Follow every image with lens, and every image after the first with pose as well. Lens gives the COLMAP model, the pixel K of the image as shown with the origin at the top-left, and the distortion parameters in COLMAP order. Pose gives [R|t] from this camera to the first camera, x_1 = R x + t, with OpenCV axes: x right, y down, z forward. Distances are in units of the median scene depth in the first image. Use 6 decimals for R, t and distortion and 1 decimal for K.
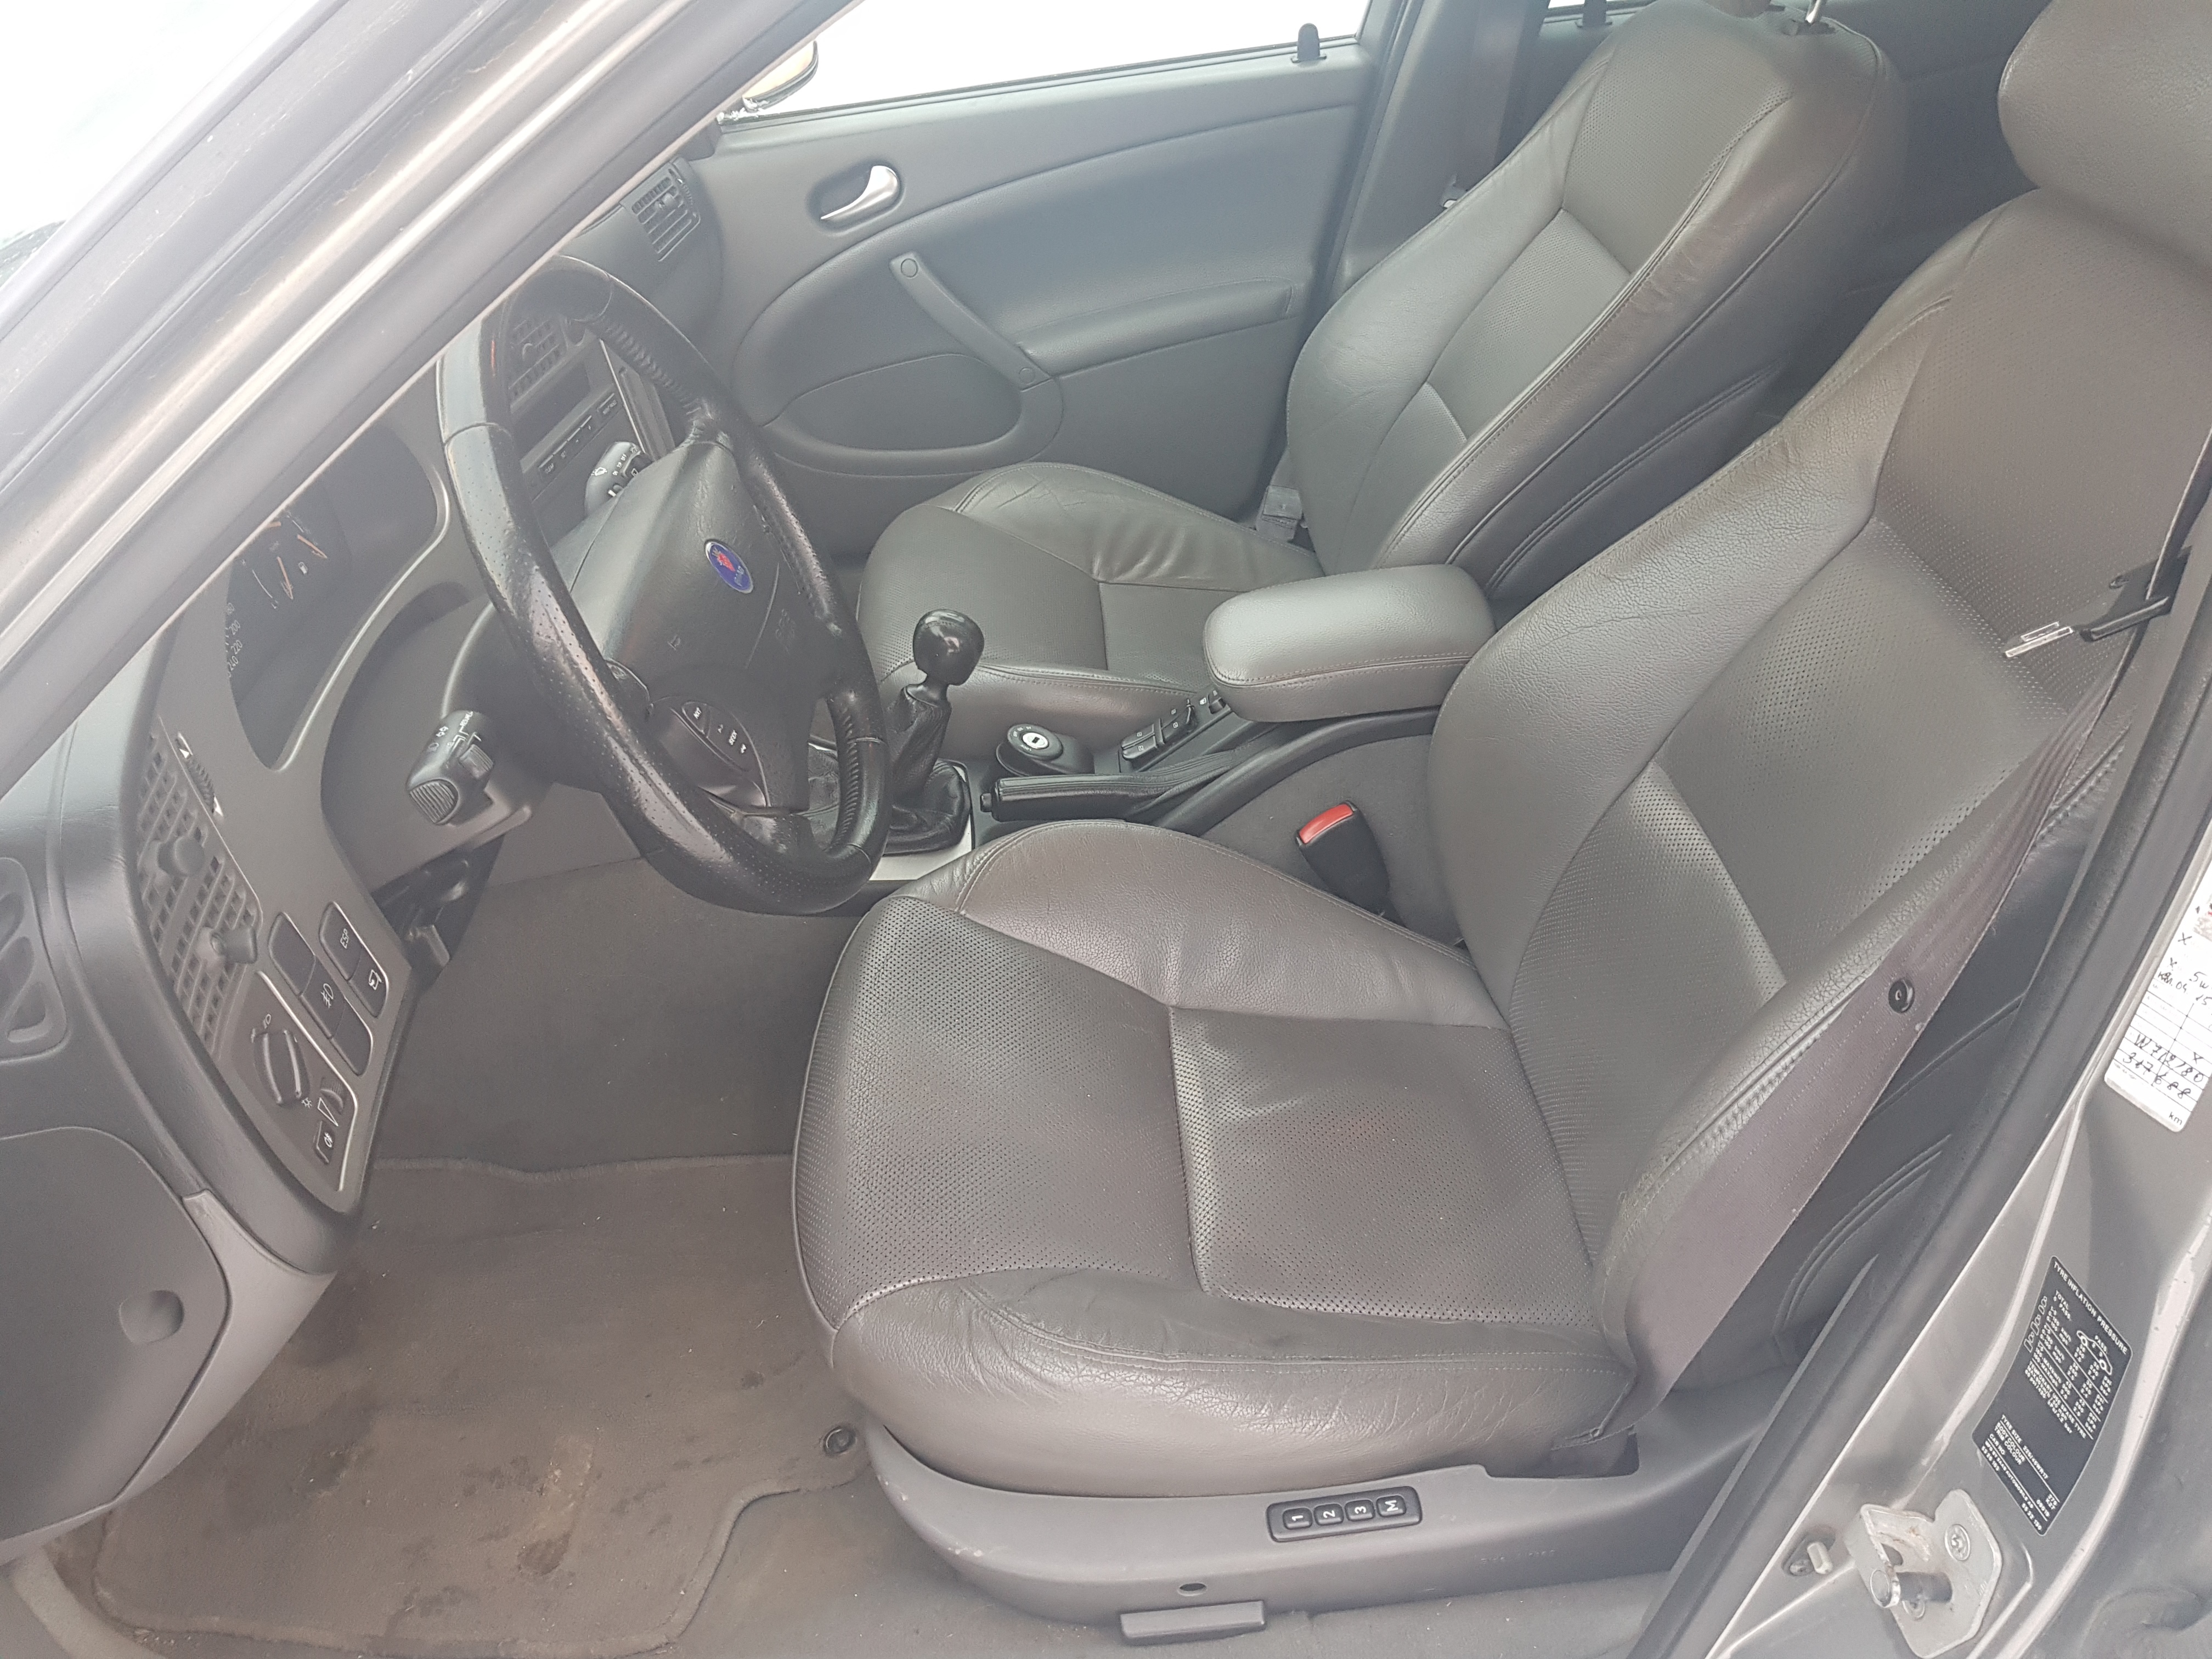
lens RADIAL K [[1631.8, 0, 1106.0], [0, 1631.8, 829.5], [0, 0, 1]] dist [-0.003082, -0.005411]
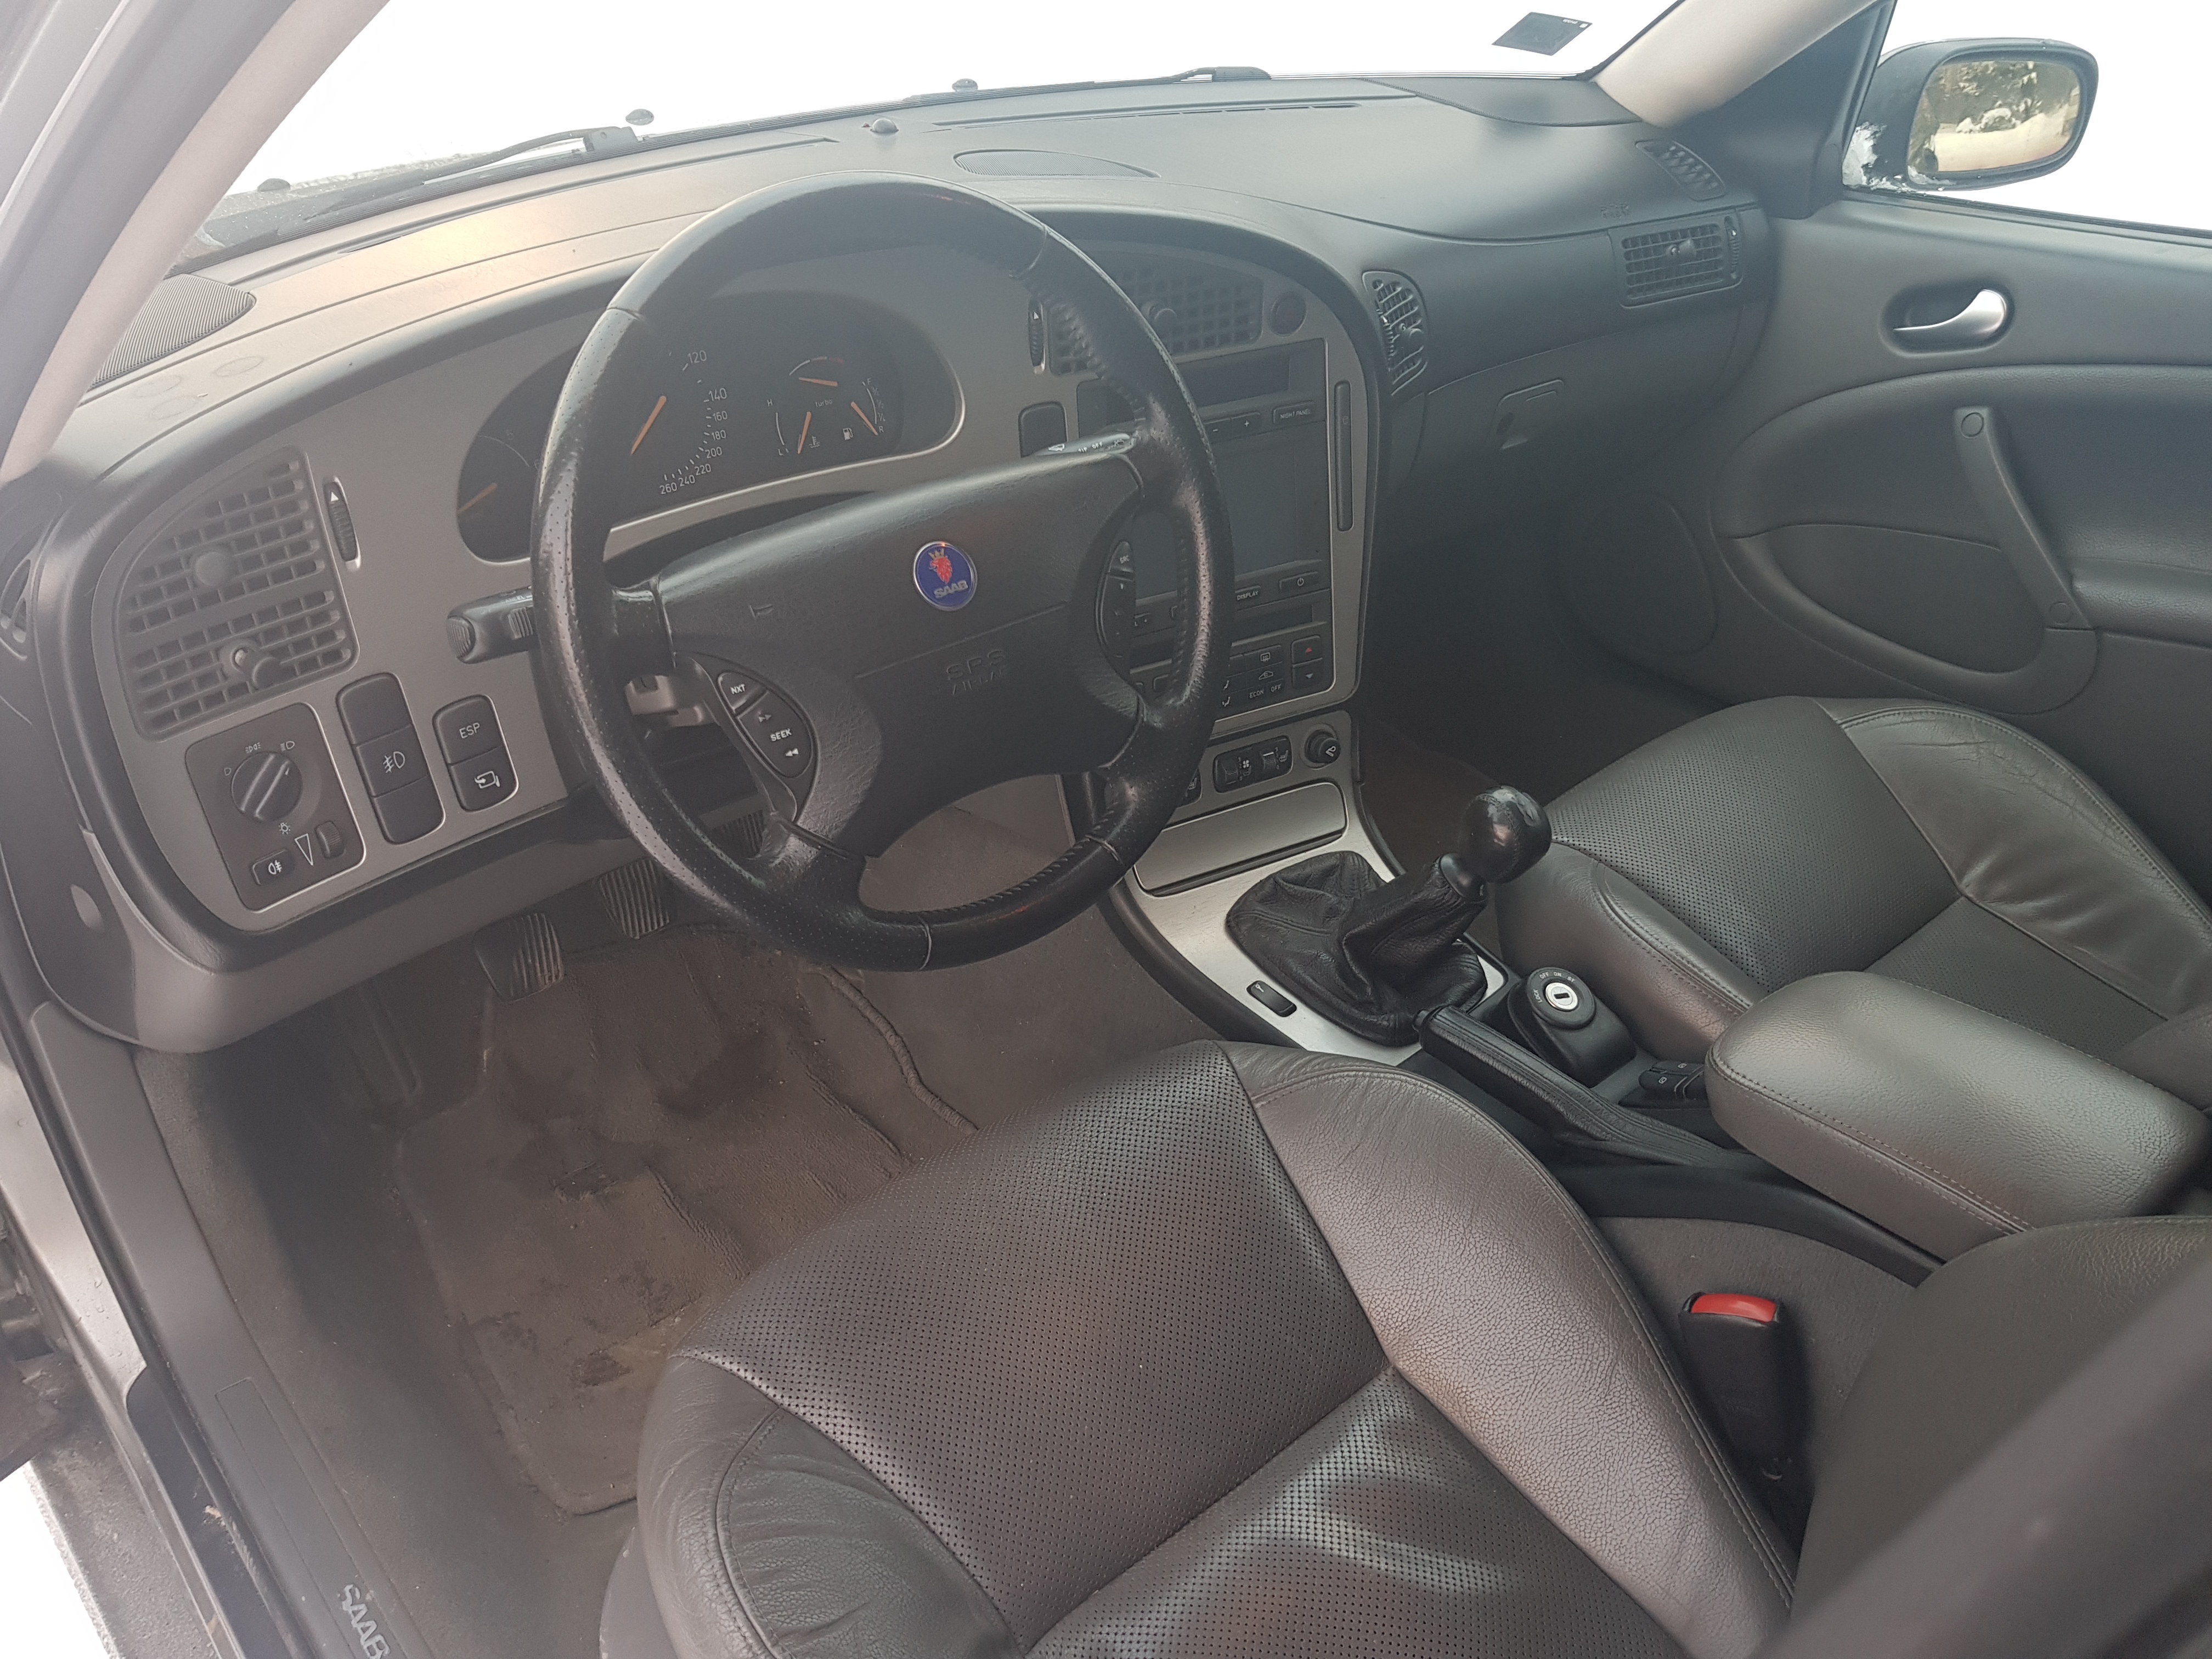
lens RADIAL K [[1725.7, 0, 1105.8], [0, 1725.7, 858.5], [0, 0, 1]] dist [-0.003024, -0.002379]
pose [[0.627344, 0.493384, -0.602505, 0.219547], [-0.498750, 0.848747, 0.175717, -0.113427], [0.598070, 0.190265, 0.778531, 0.167793]]
